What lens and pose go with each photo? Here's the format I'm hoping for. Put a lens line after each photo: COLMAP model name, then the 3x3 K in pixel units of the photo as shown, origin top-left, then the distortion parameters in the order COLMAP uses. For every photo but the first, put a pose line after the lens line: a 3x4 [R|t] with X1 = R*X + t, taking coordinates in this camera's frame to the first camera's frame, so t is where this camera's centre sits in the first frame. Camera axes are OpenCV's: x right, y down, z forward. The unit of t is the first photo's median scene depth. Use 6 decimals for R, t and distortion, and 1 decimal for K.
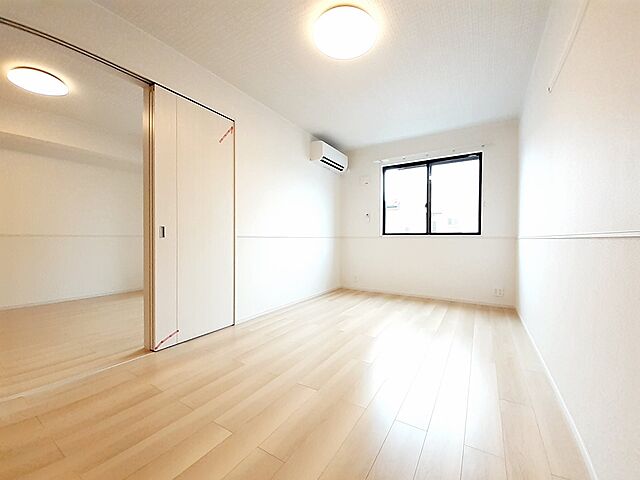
lens RADIAL K [[255.6, 0, 335.0], [0, 255.6, 240.9], [0, 0, 1]] dist [0.000269, 0.000016]
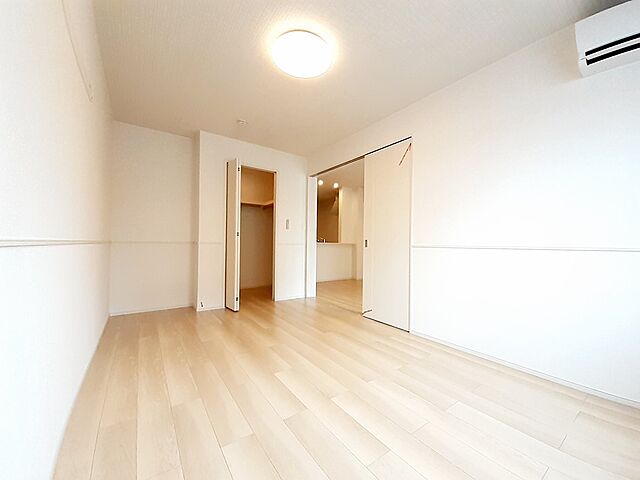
lens RADIAL K [[255.6, 0, 335.0], [0, 255.6, 240.9], [0, 0, 1]] dist [0.000269, 0.000016]
pose [[-0.394101, -0.025709, -0.918708, 0.709841], [-0.031489, 0.999400, -0.014459, -0.015320], [0.918528, 0.023230, -0.394674, 1.177334]]
